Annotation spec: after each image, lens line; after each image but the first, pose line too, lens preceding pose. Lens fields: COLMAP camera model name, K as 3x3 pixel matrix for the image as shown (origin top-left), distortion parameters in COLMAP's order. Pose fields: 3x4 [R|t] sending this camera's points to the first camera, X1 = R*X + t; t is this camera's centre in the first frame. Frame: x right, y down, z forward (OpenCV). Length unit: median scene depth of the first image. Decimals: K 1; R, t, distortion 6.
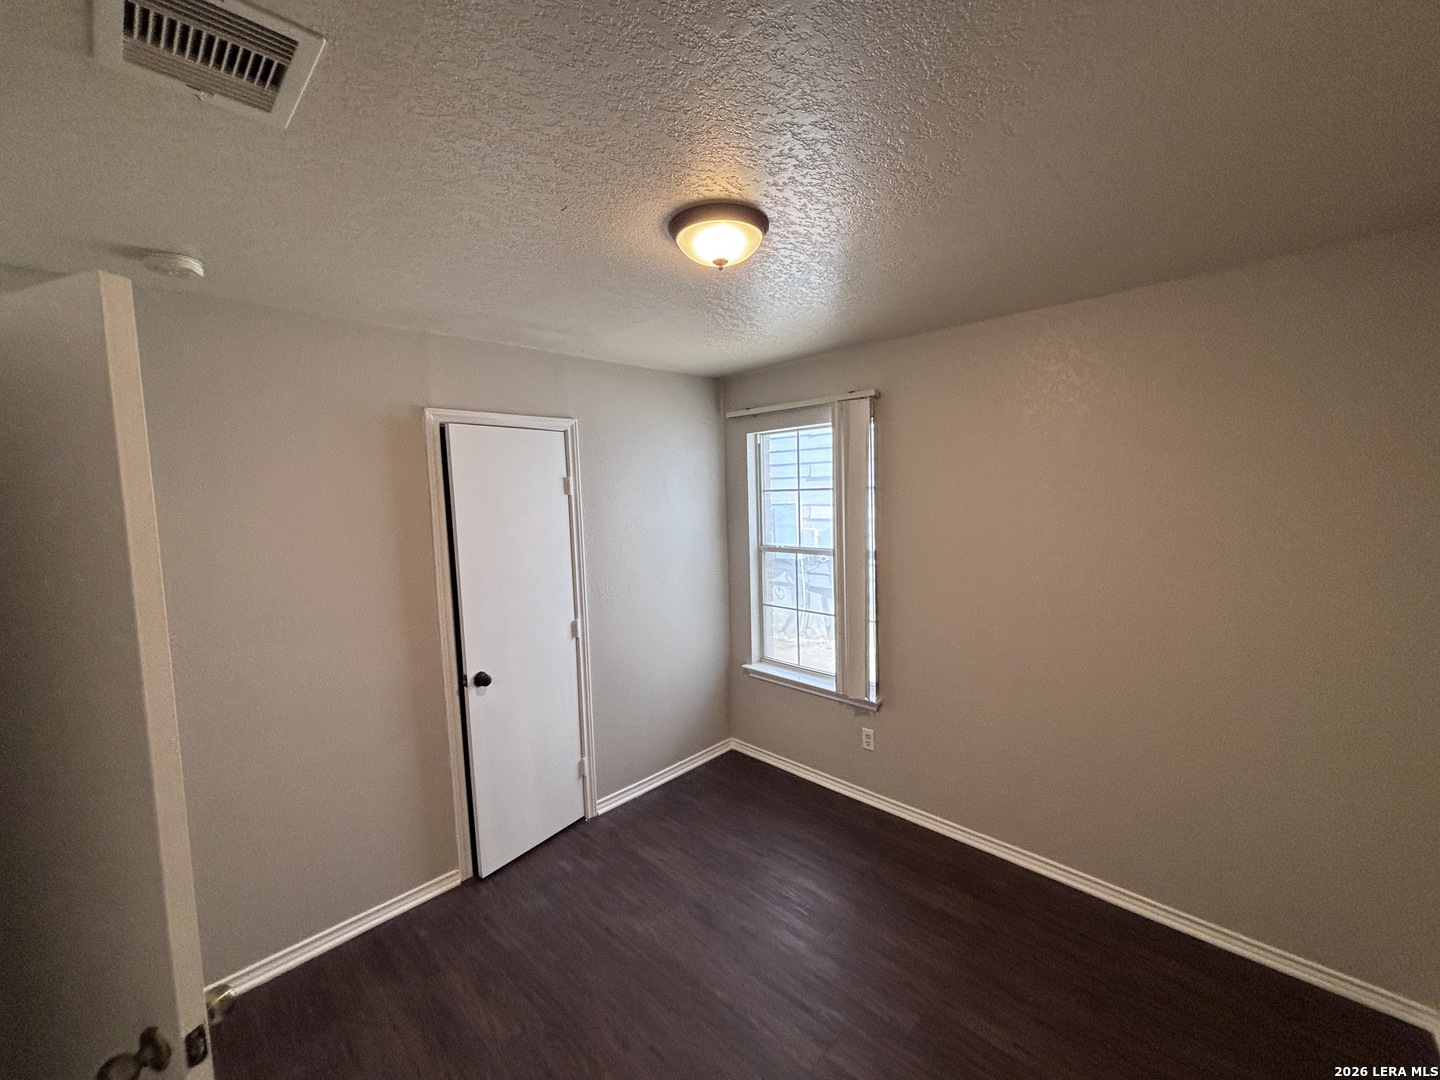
lens RADIAL K [[574.8, 0, 724.2], [0, 574.8, 541.8], [0, 0, 1]] dist [0.002875, 0.000834]
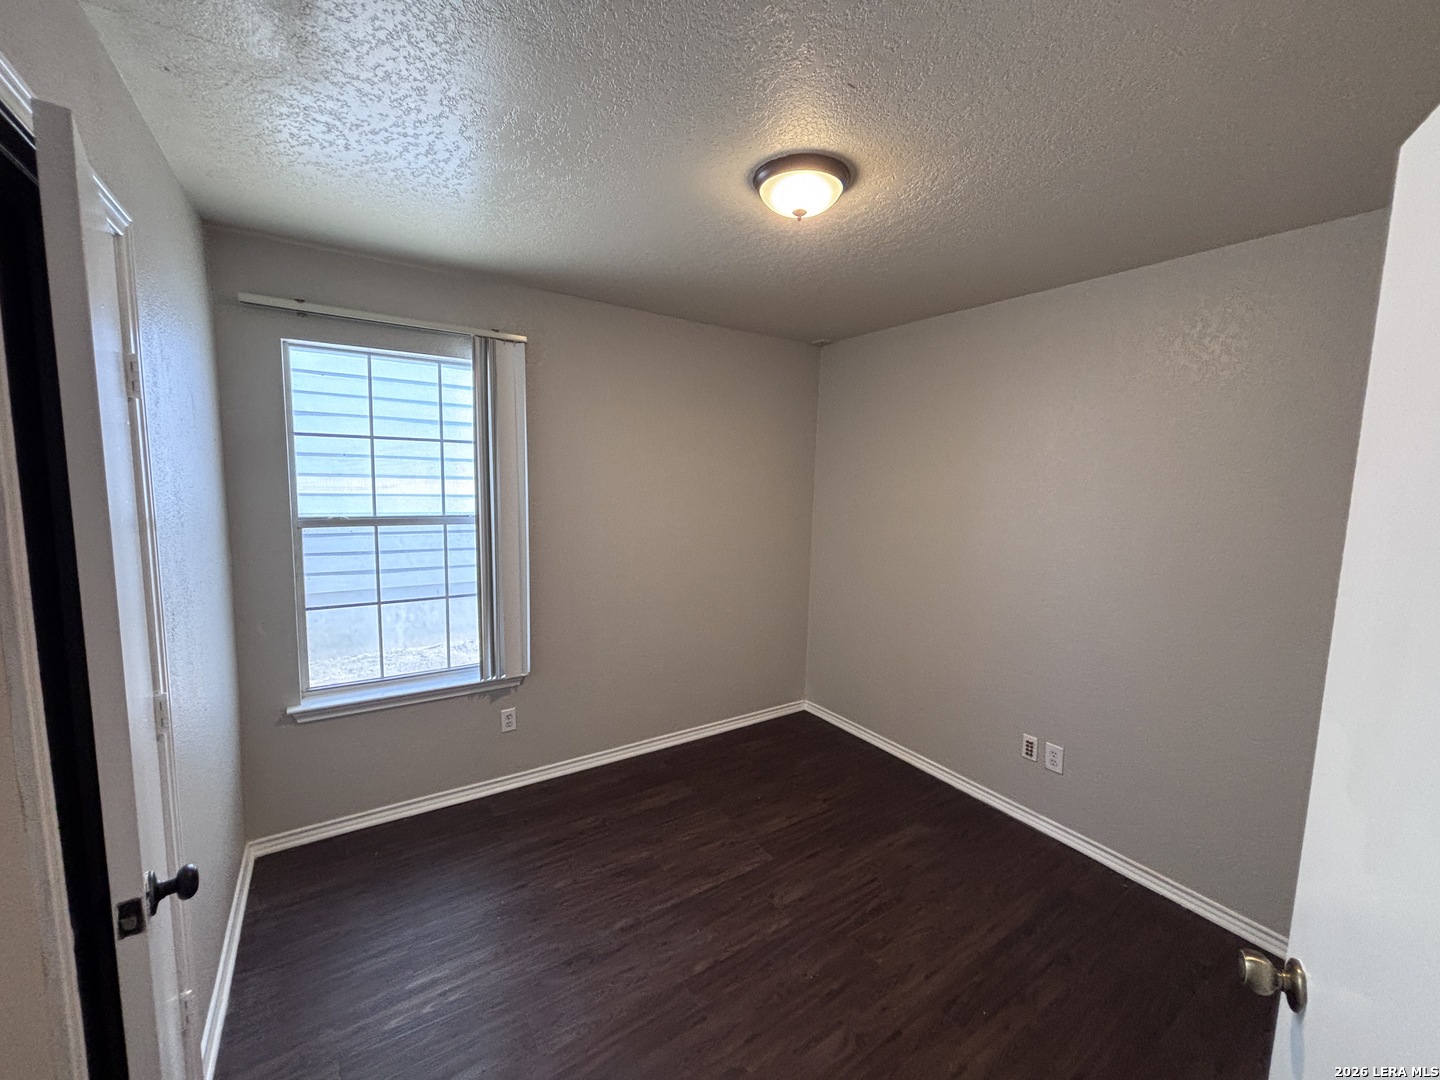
lens RADIAL K [[574.8, 0, 723.4], [0, 574.8, 539.3], [0, 0, 1]] dist [0.002875, 0.000834]
pose [[0.211068, -0.078699, 0.974298, -0.543522], [0.050421, 0.996303, 0.069553, 0.010416], [-0.976170, 0.034445, 0.214256, 0.458614]]
